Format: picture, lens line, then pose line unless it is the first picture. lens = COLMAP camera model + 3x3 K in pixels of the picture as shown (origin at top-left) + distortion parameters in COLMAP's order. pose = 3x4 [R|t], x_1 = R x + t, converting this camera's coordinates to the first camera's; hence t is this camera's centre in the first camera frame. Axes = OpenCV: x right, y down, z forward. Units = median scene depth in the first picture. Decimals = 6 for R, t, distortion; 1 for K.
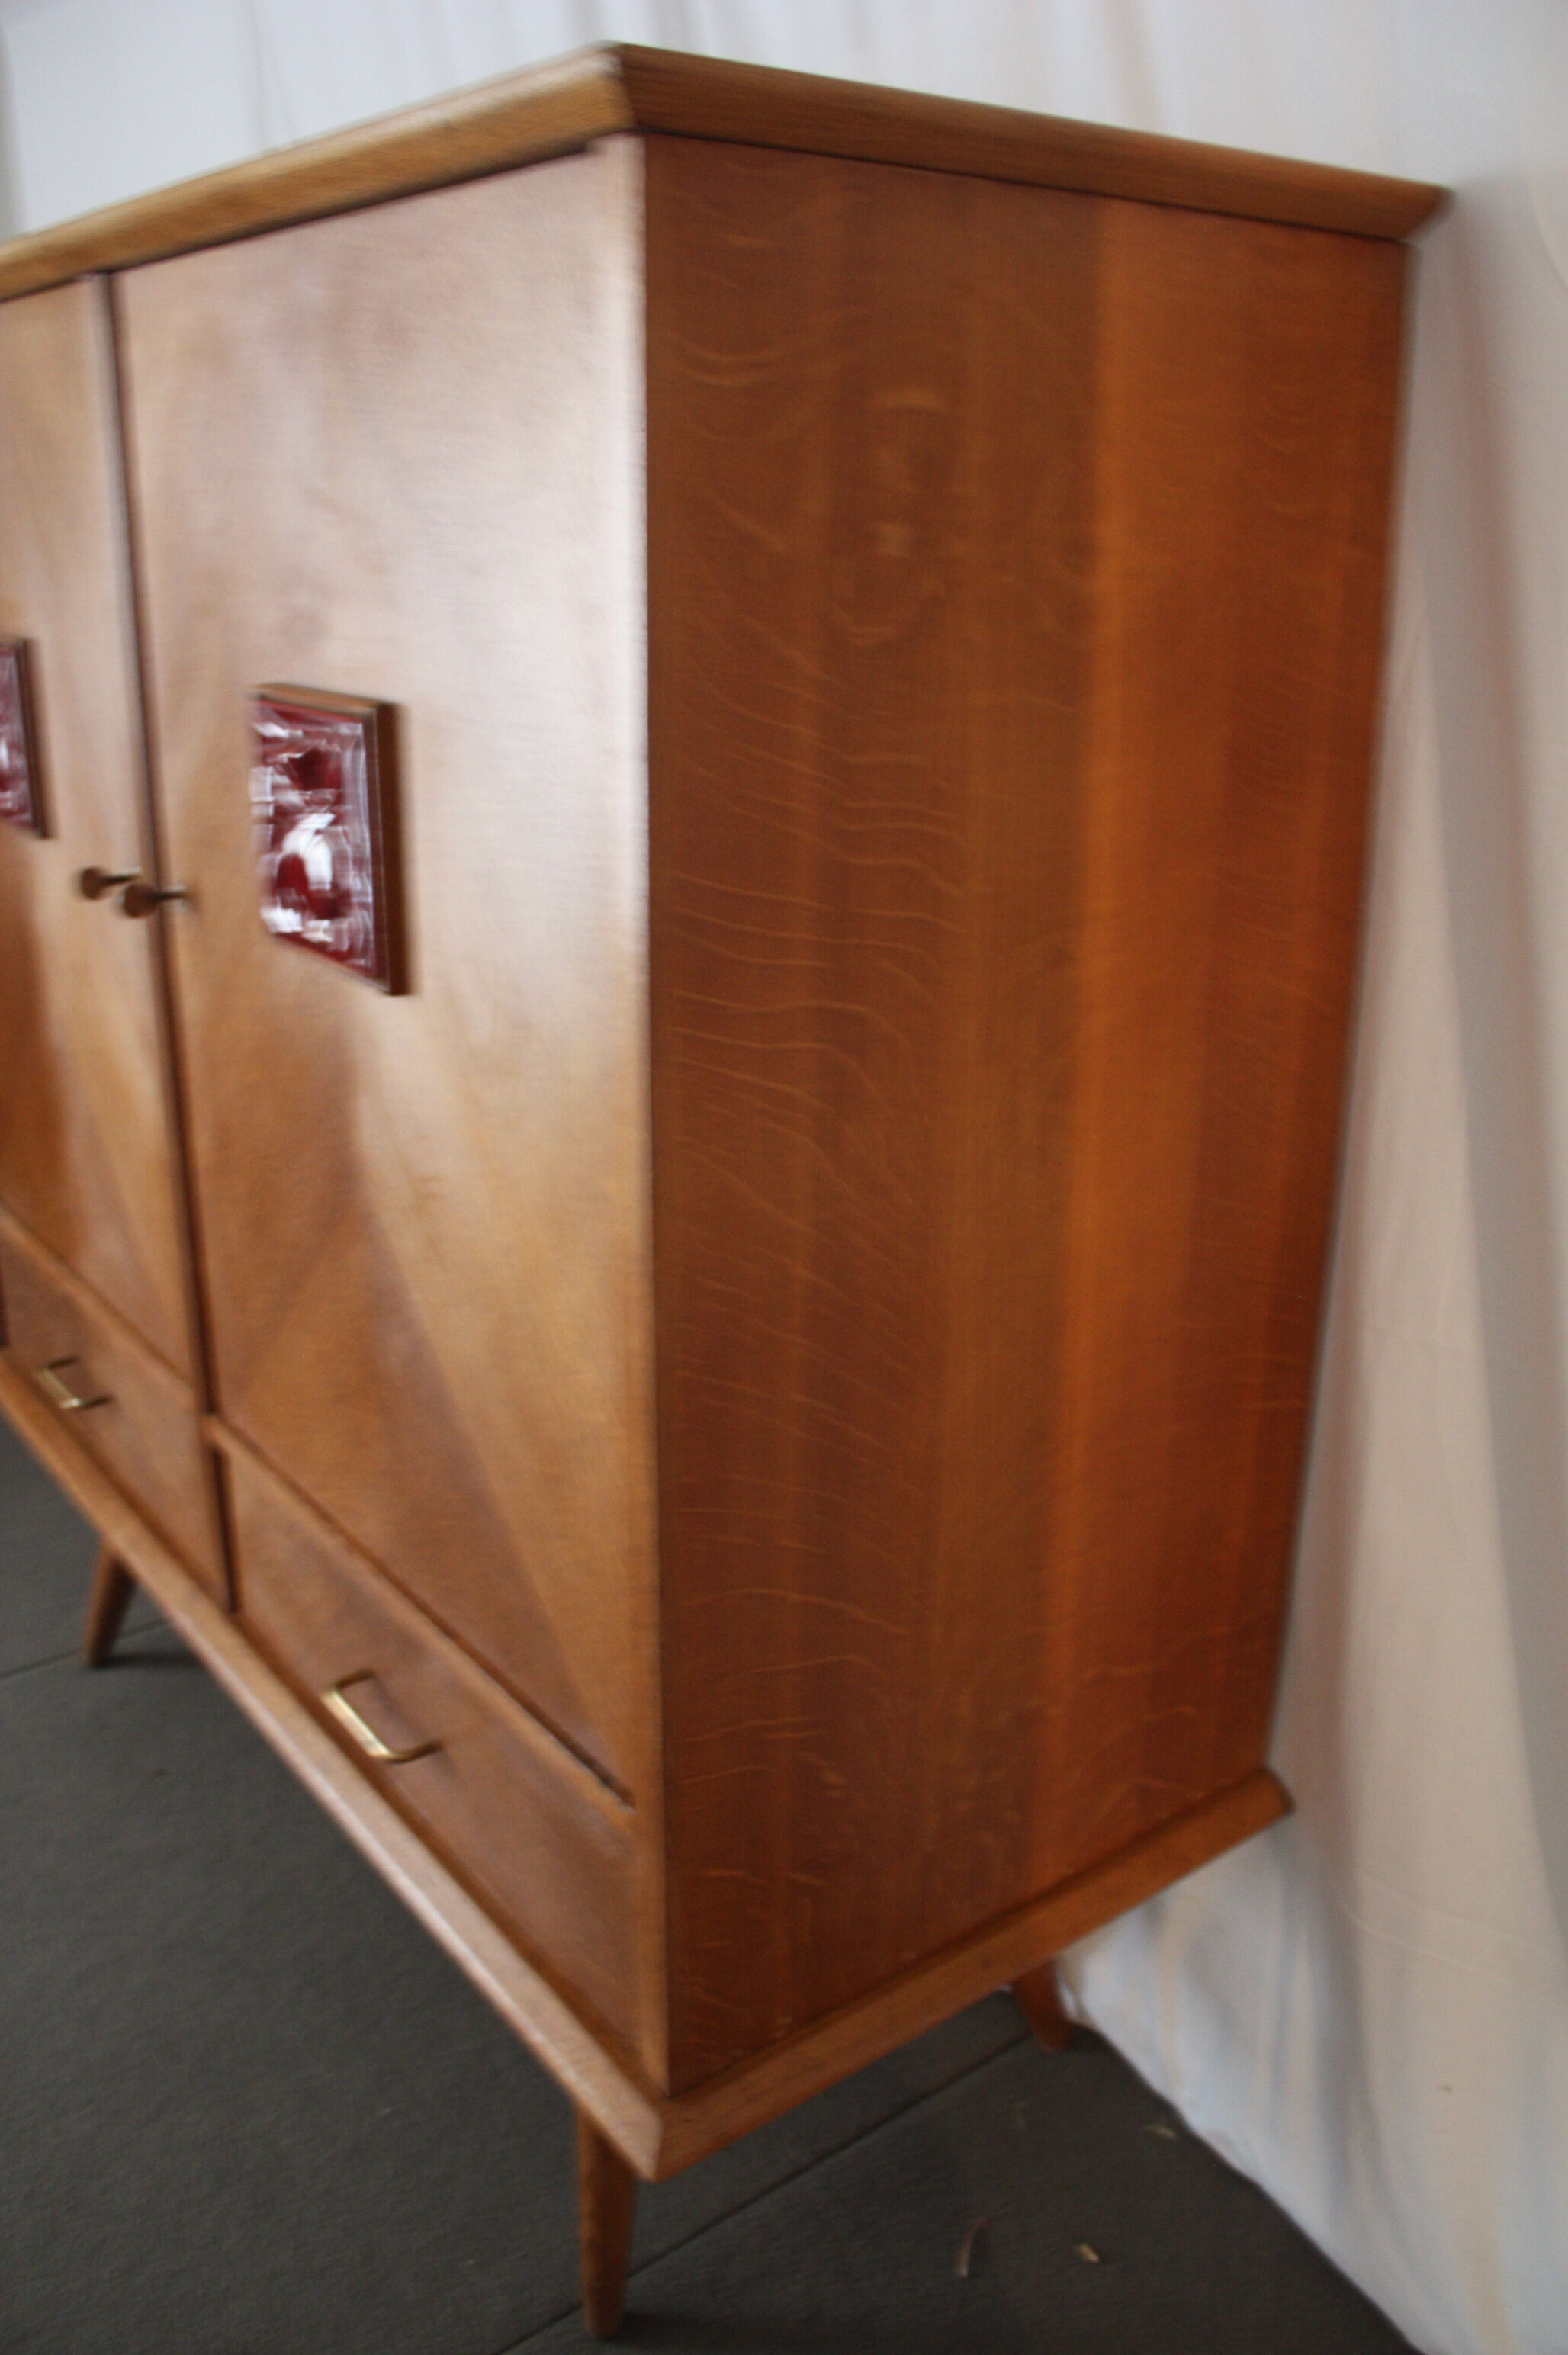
lens RADIAL K [[1937.8, 0, 784.0], [0, 1937.8, 1177.5], [0, 0, 1]] dist [-0.176594, 0.142365]
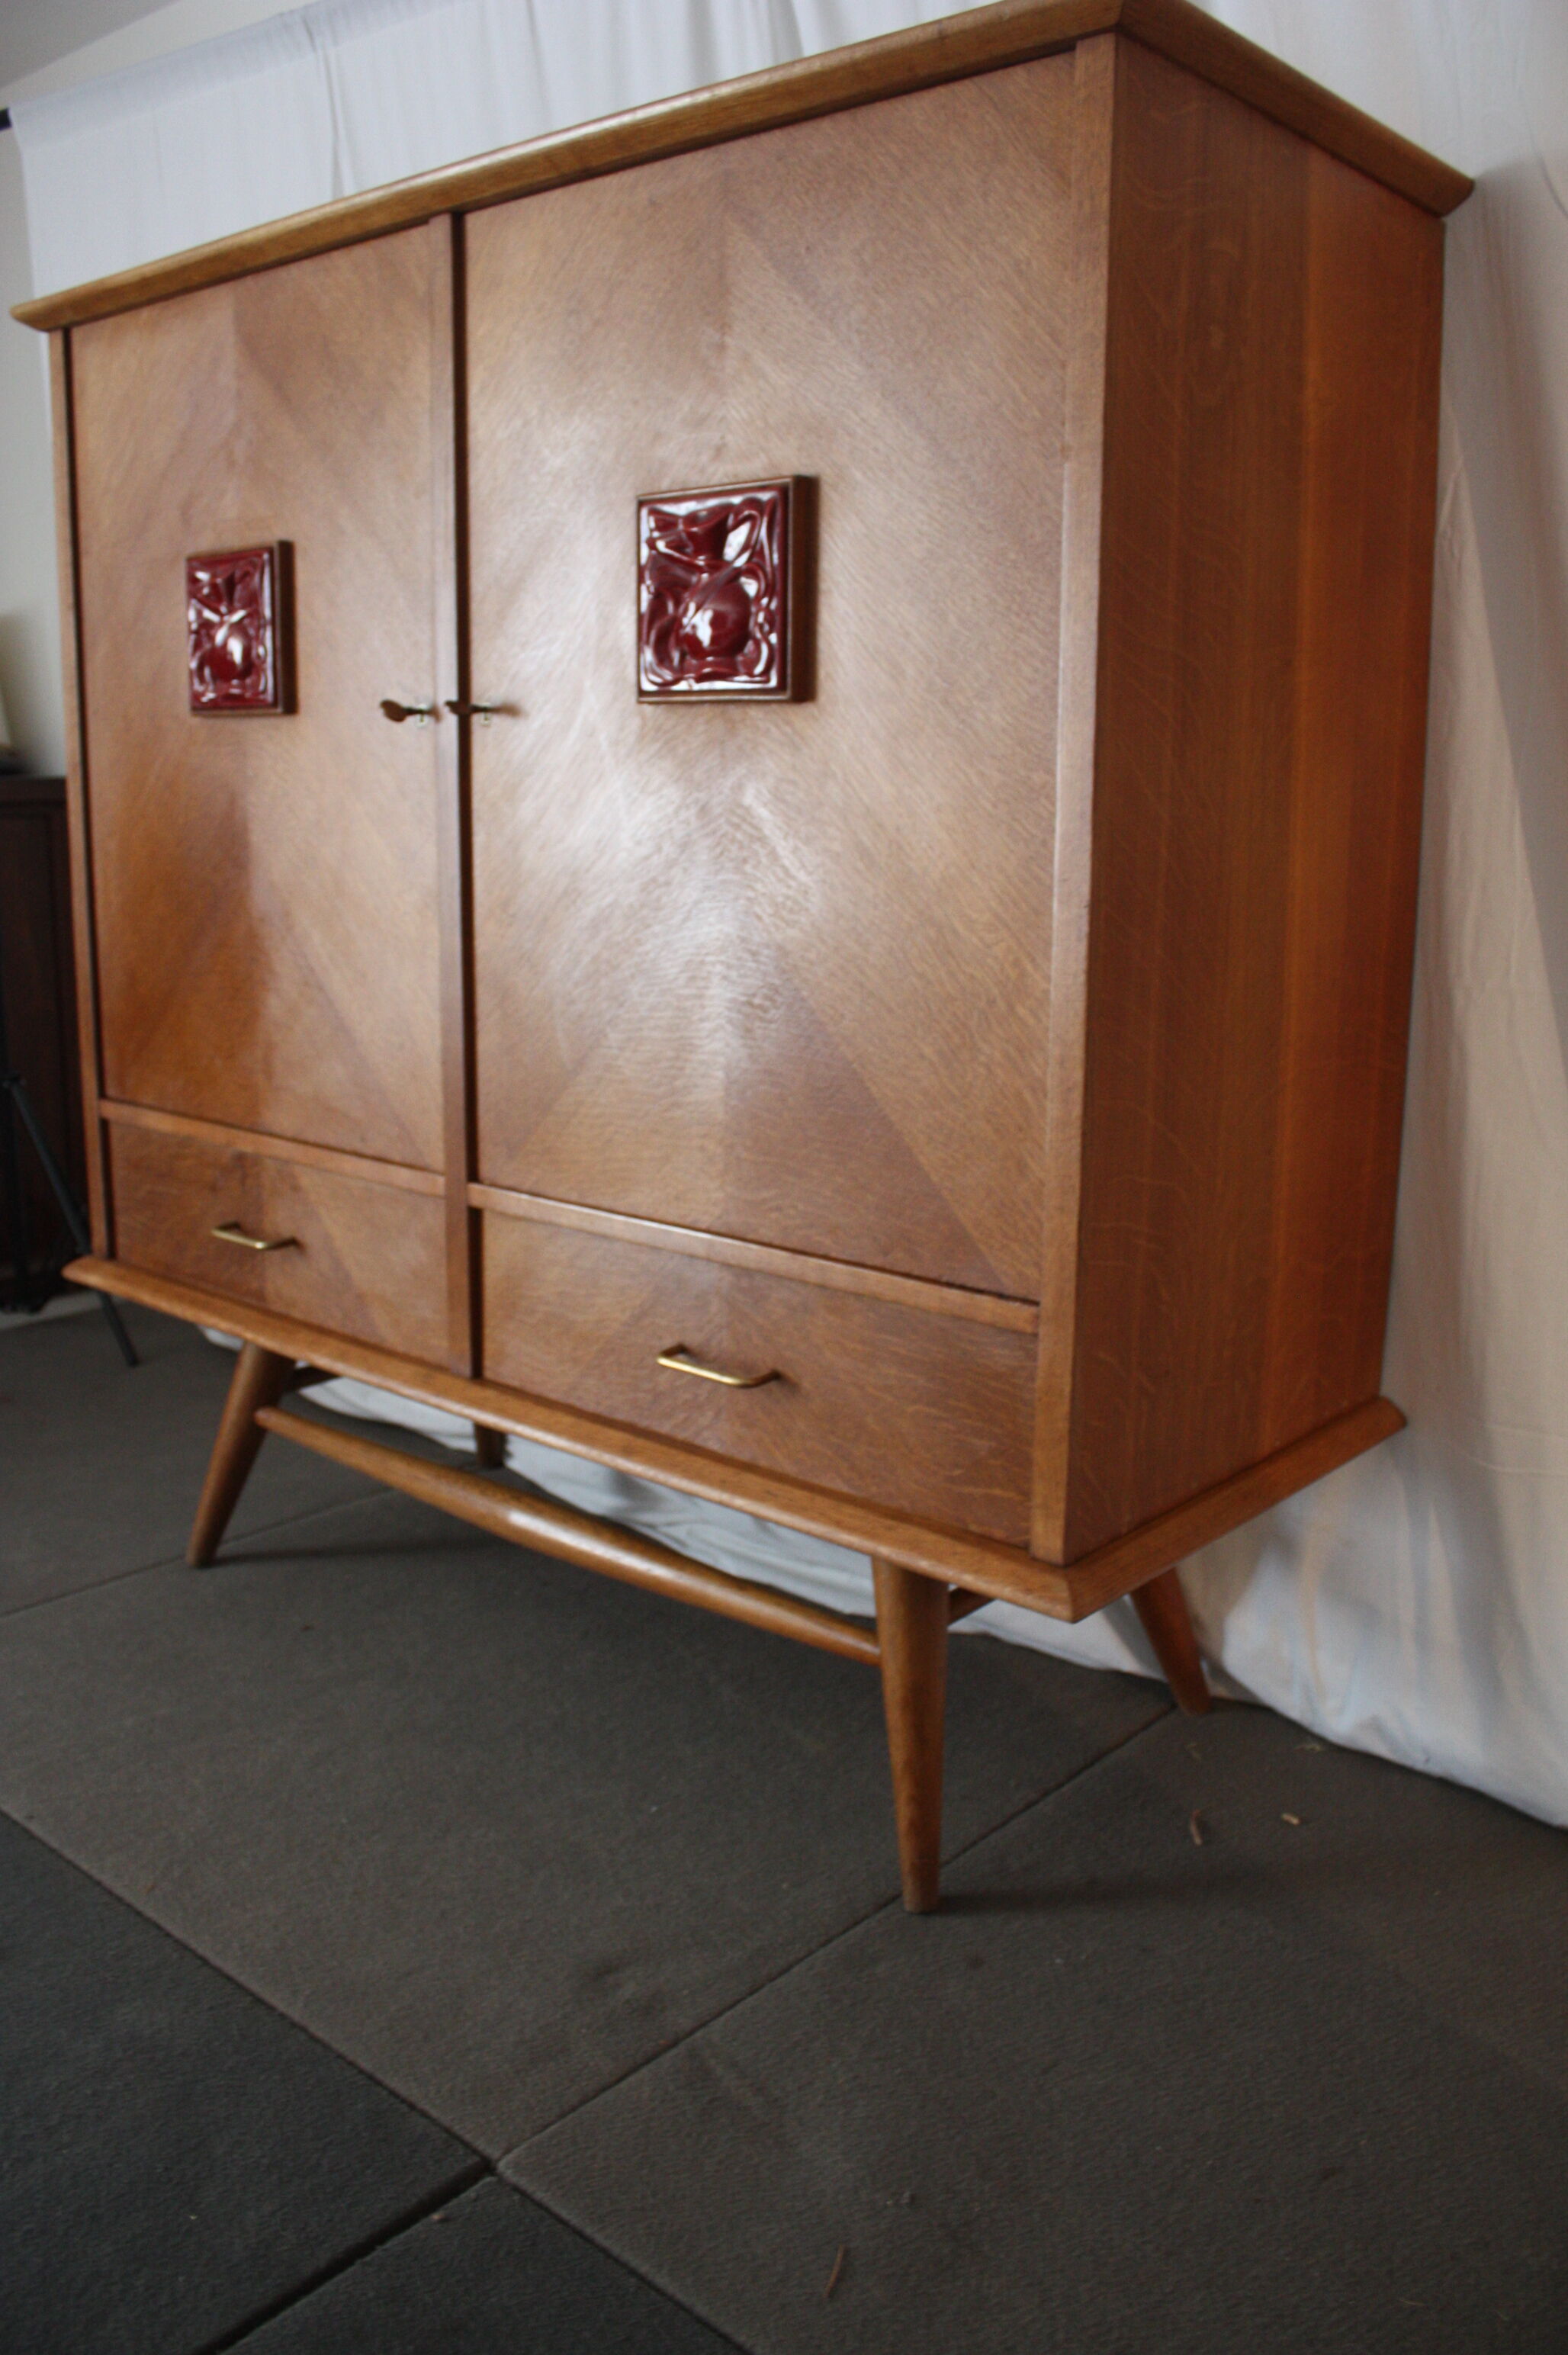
lens RADIAL K [[1937.8, 0, 784.0], [0, 1937.8, 1177.5], [0, 0, 1]] dist [-0.176594, 0.142365]
pose [[0.980250, -0.039378, 0.193802, -0.392910], [0.064566, 0.990001, -0.125419, 0.320254], [-0.186925, 0.135455, 0.972991, -0.181703]]
